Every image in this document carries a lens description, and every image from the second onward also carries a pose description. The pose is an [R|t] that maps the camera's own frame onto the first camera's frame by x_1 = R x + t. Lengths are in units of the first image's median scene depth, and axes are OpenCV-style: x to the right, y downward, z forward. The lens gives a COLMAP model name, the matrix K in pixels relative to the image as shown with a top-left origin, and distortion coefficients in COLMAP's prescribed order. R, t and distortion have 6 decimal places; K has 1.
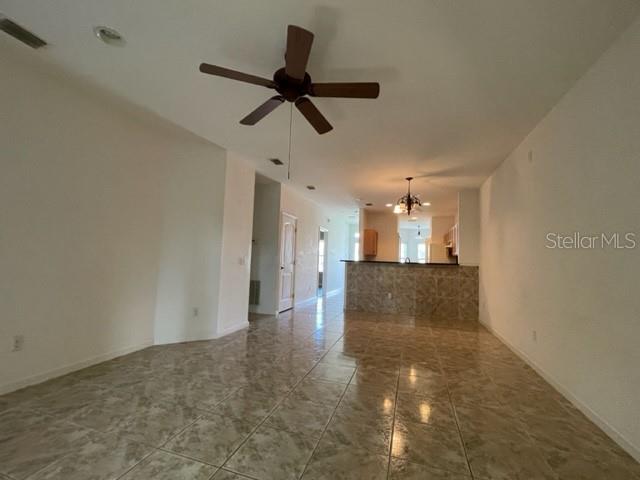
lens RADIAL K [[279.8, 0, 315.7], [0, 279.8, 242.3], [0, 0, 1]] dist [-0.006583, 0.000795]
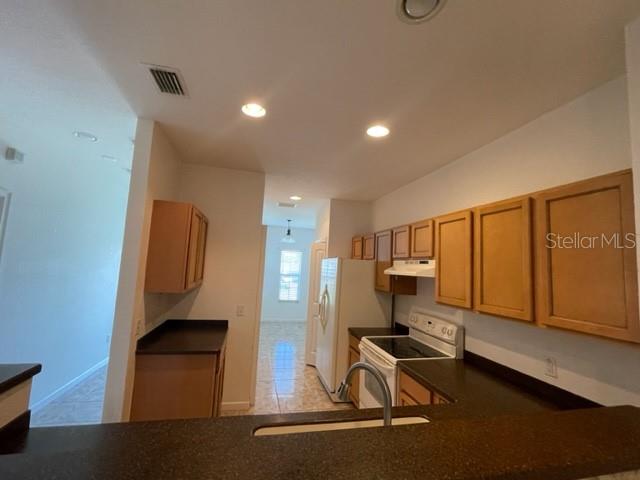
lens RADIAL K [[279.8, 0, 316.3], [0, 279.8, 243.0], [0, 0, 1]] dist [-0.006583, 0.000795]
pose [[0.850013, 0.055275, 0.523854, 0.292035], [-0.056270, 0.998317, -0.014033, -0.016243], [-0.523748, -0.017549, 0.851693, 1.181480]]
